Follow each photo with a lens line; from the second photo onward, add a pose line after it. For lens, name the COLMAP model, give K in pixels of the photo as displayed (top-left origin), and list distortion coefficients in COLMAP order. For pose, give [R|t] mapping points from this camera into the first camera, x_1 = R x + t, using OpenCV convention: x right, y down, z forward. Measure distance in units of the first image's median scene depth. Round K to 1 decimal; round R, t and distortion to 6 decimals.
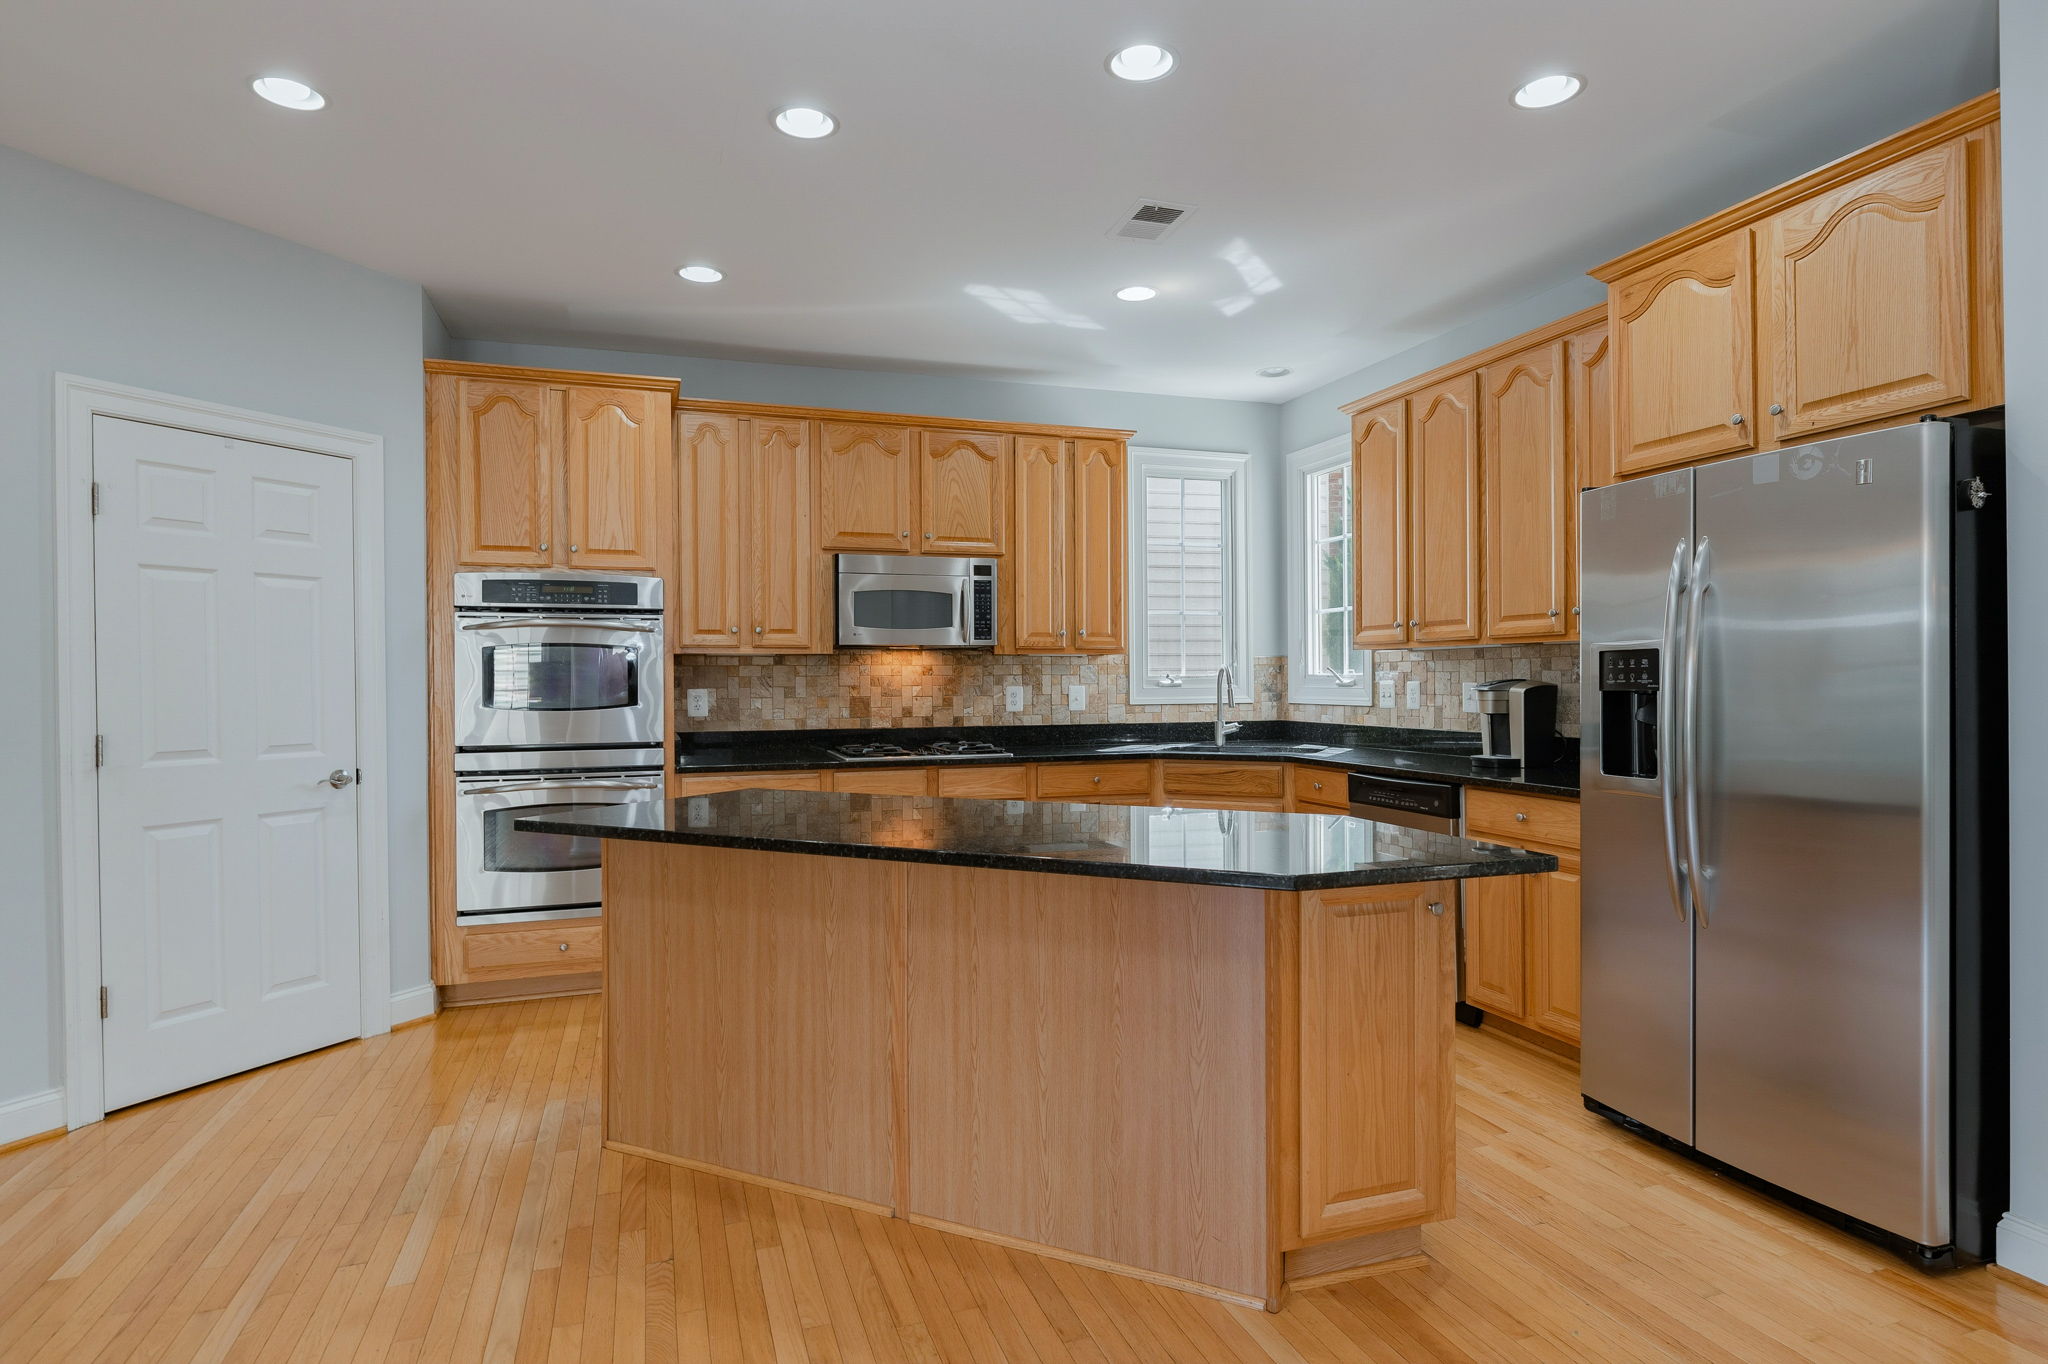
lens RADIAL K [[1063.5, 0, 1014.9], [0, 1063.5, 682.9], [0, 0, 1]] dist [-0.000960, -0.002160]
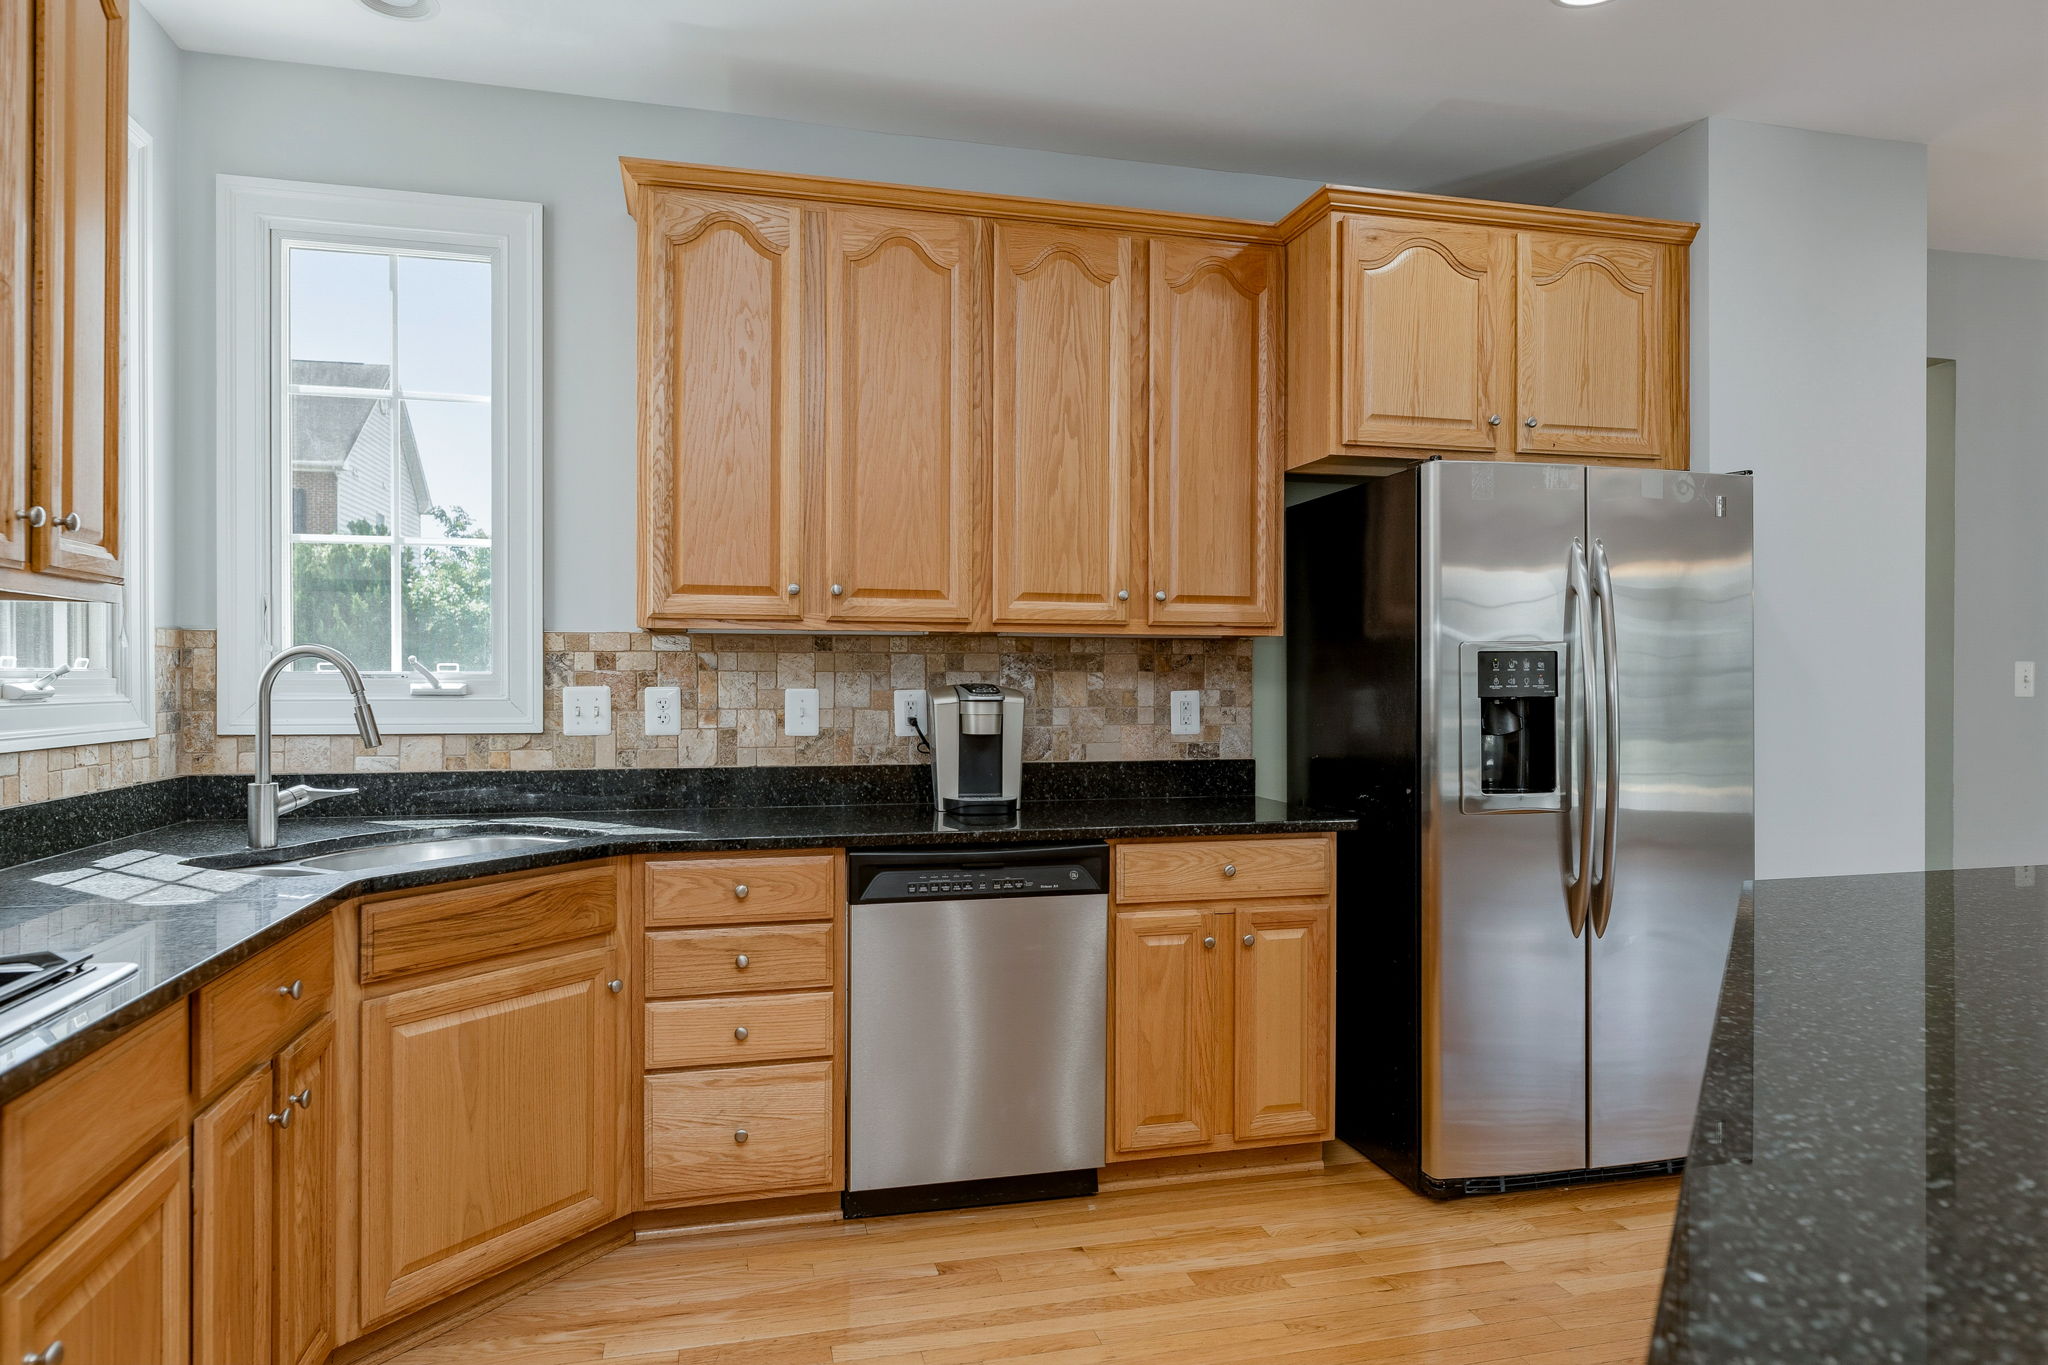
lens RADIAL K [[1255.5, 0, 1012.8], [0, 1255.5, 687.2], [0, 0, 1]] dist [-0.005119, -0.000020]
pose [[0.076779, 0.002434, 0.997045, -0.333236], [0.000920, 0.999996, -0.002512, 0.000927], [-0.997048, 0.001110, 0.076777, 0.883410]]
